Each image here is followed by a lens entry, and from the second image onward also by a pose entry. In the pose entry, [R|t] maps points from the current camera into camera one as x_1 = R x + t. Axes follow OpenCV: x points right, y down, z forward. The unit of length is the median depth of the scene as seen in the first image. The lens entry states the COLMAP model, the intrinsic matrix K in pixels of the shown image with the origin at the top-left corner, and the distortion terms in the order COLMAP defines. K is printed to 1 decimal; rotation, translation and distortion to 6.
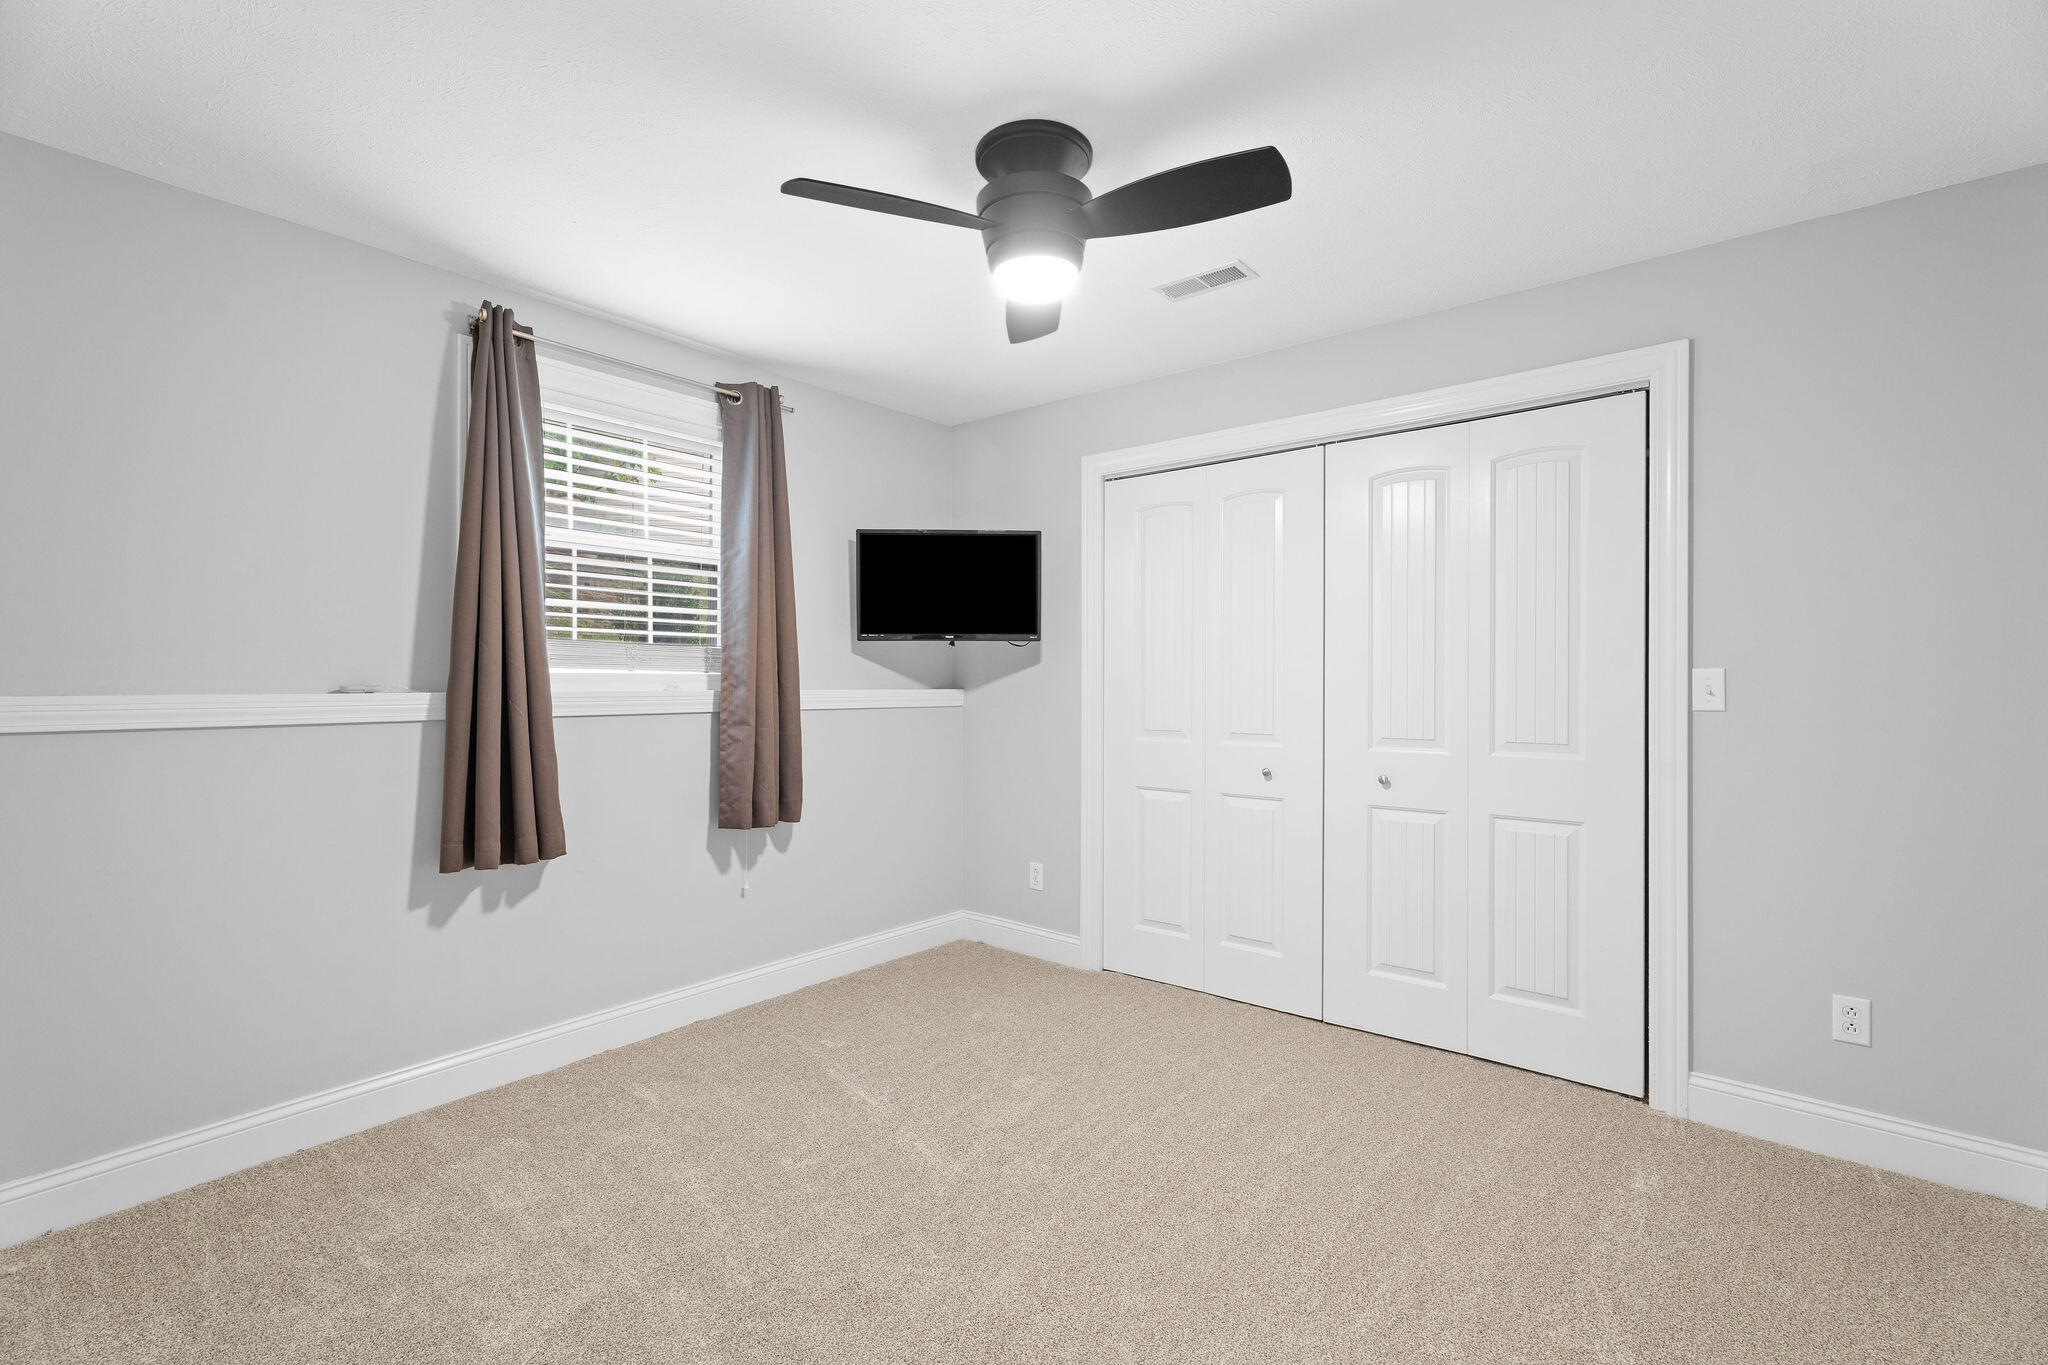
lens RADIAL K [[905.8, 0, 1055.4], [0, 905.8, 663.2], [0, 0, 1]] dist [-0.000369, -0.000780]
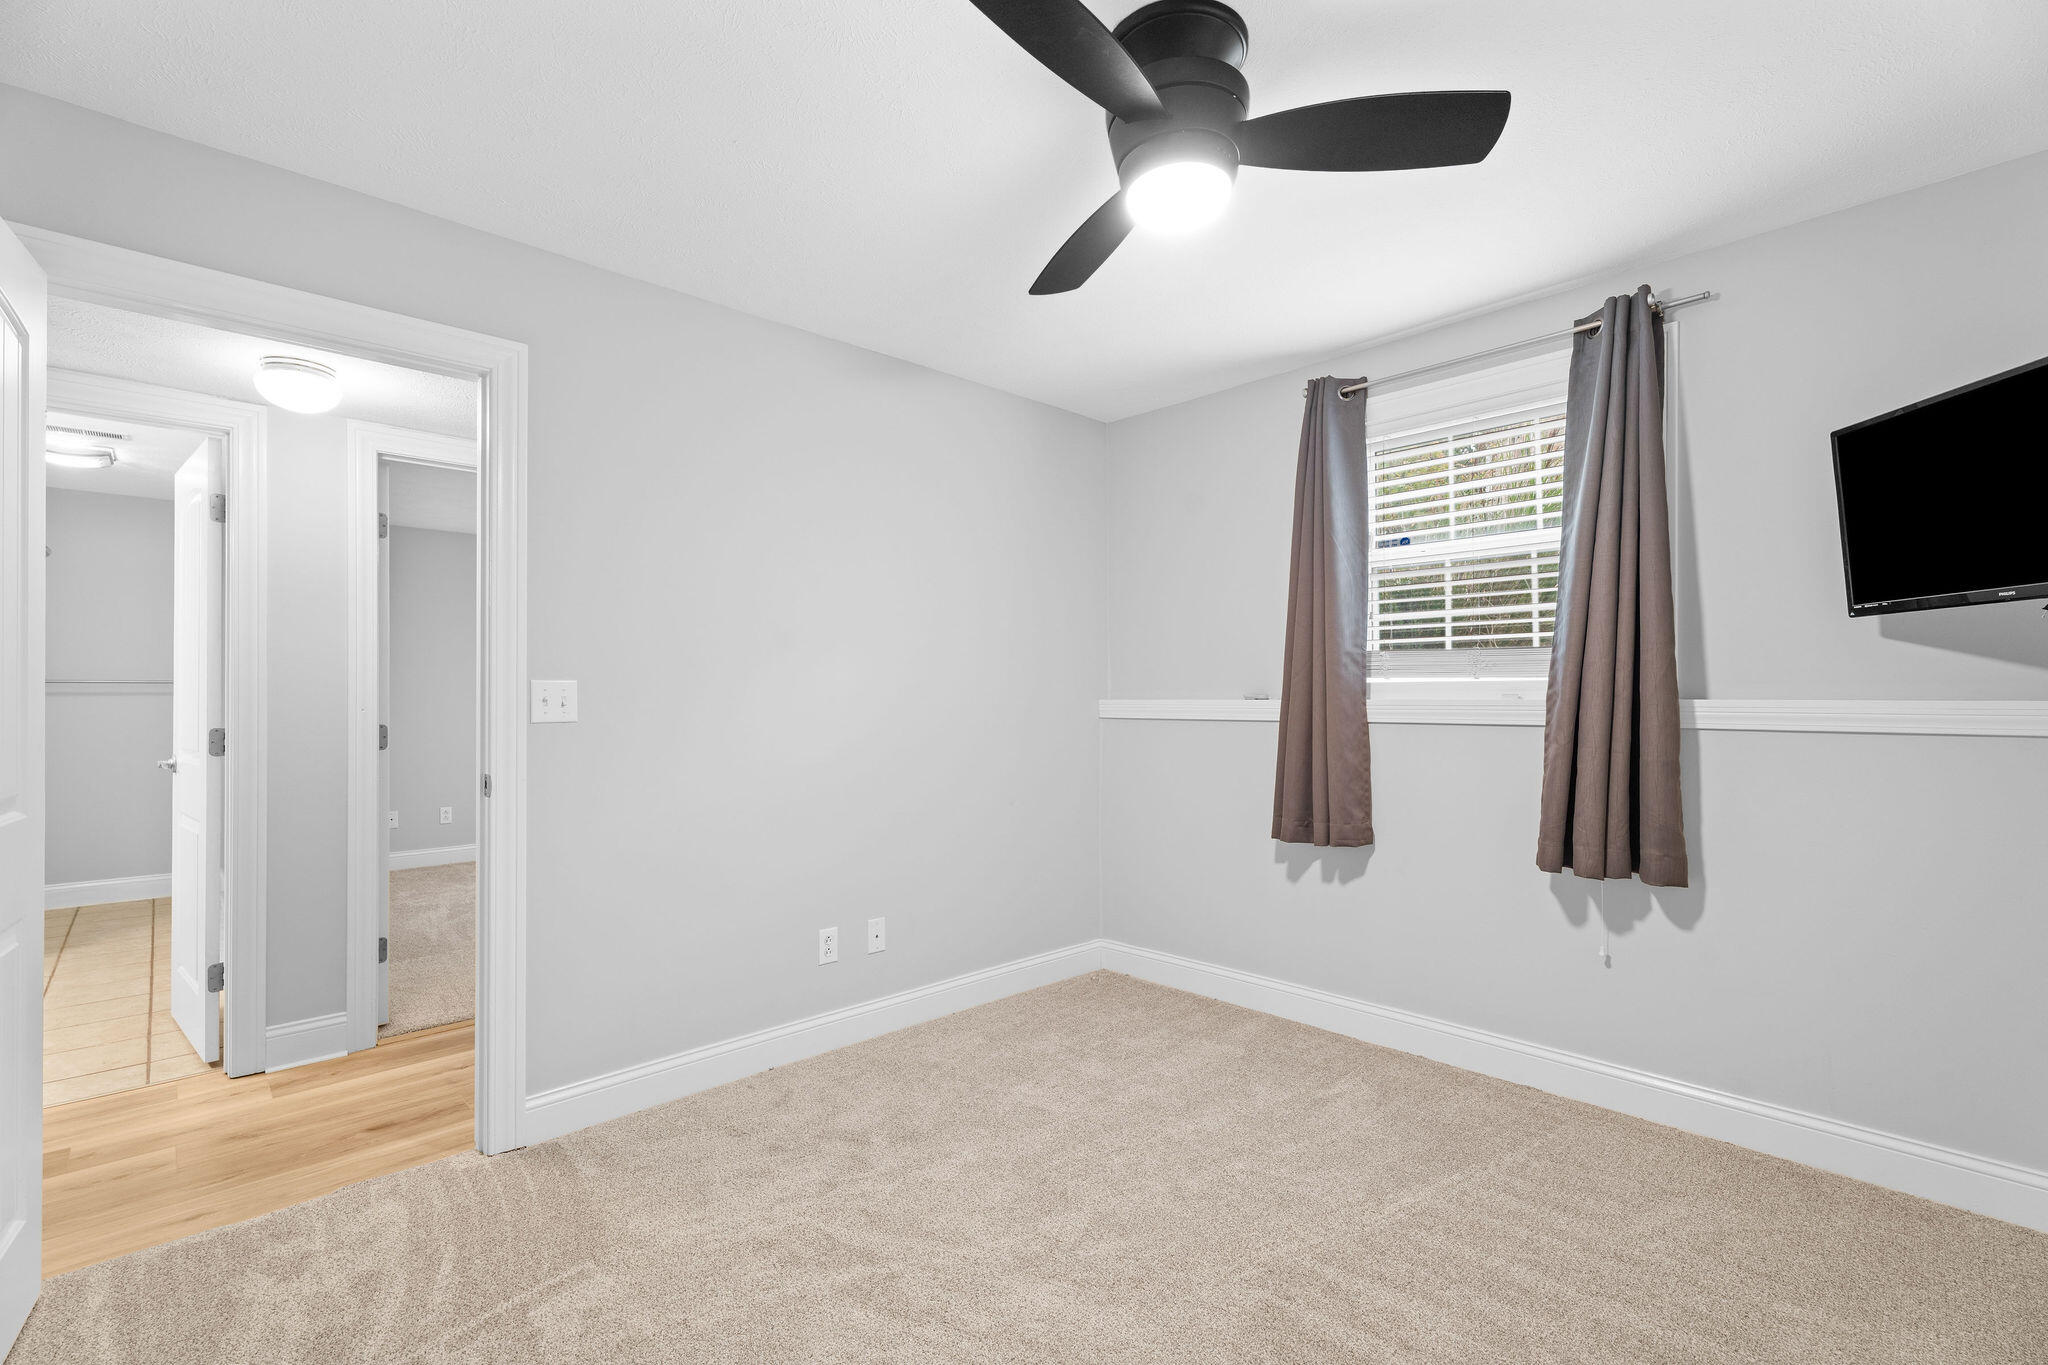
lens RADIAL K [[905.8, 0, 1006.8], [0, 905.8, 674.5], [0, 0, 1]] dist [-0.000369, -0.000780]
pose [[-0.166580, -0.024256, -0.985730, 0.559488], [0.025753, 0.999249, -0.028940, 0.019439], [0.985692, -0.030206, -0.165831, 0.690547]]
